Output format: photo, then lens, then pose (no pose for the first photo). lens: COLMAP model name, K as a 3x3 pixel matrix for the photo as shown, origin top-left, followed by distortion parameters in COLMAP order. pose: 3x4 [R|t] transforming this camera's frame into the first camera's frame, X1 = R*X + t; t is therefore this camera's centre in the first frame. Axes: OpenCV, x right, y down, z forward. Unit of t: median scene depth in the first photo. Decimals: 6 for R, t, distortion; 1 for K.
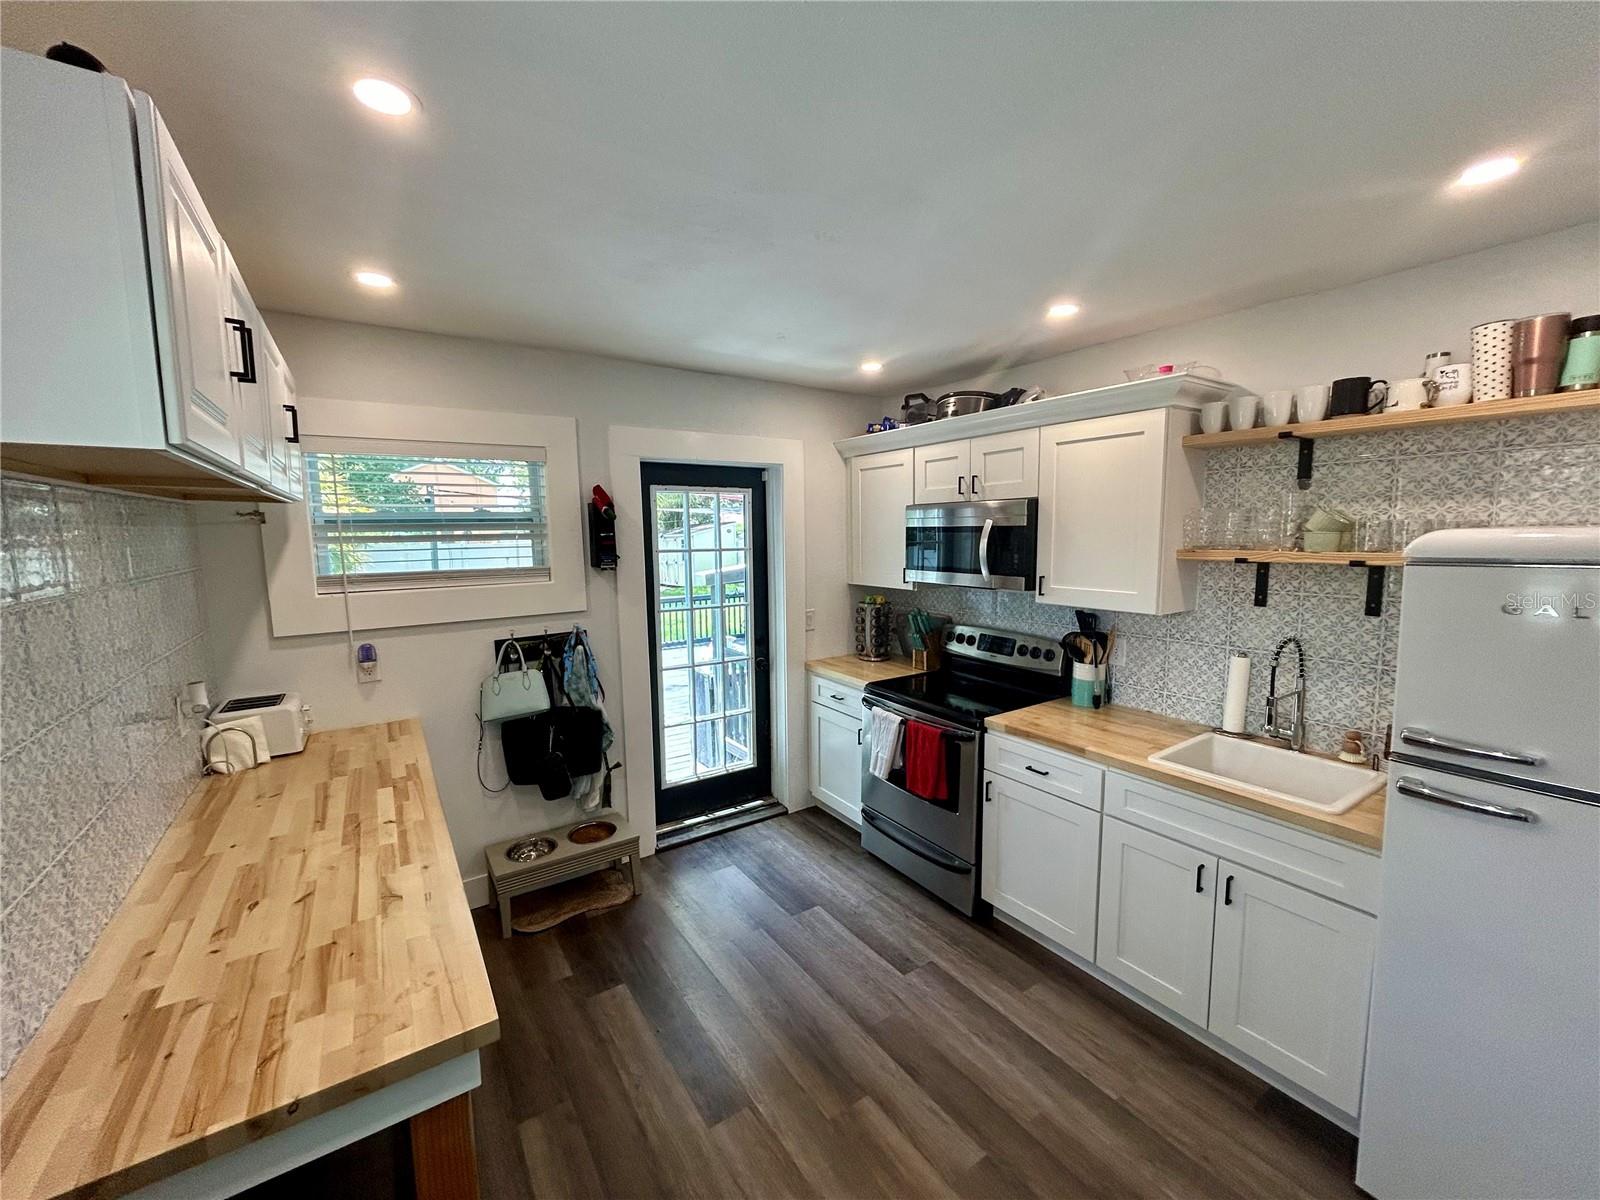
lens RADIAL K [[641.3, 0, 800.7], [0, 641.3, 602.8], [0, 0, 1]] dist [-0.001381, 0.000556]
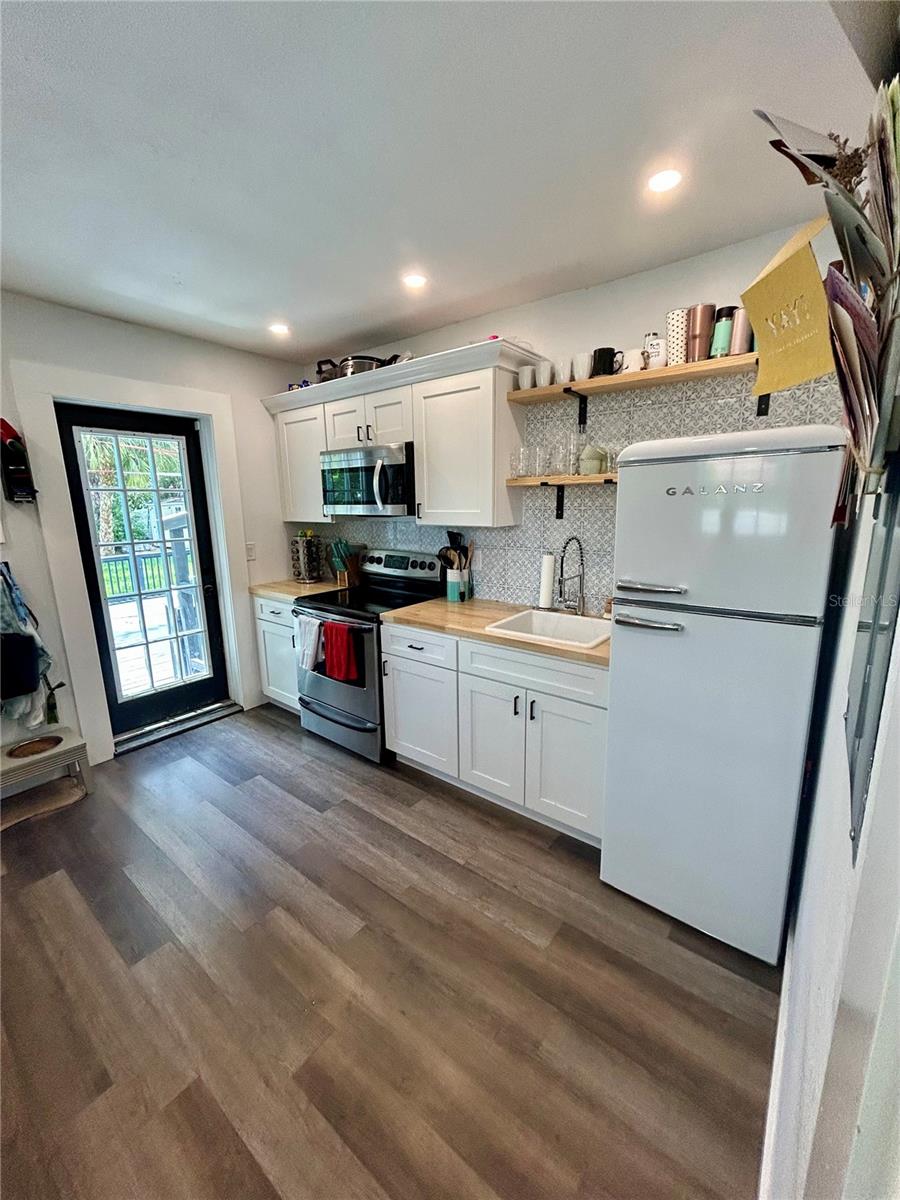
lens RADIAL K [[481.0, 0, 448.3], [0, 481.0, 602.2], [0, 0, 1]] dist [-0.001381, 0.000556]
pose [[0.951789, -0.064484, 0.299900, 0.145084], [0.037267, 0.994721, 0.095607, 0.078514], [-0.304482, -0.079821, 0.949168, 0.039194]]
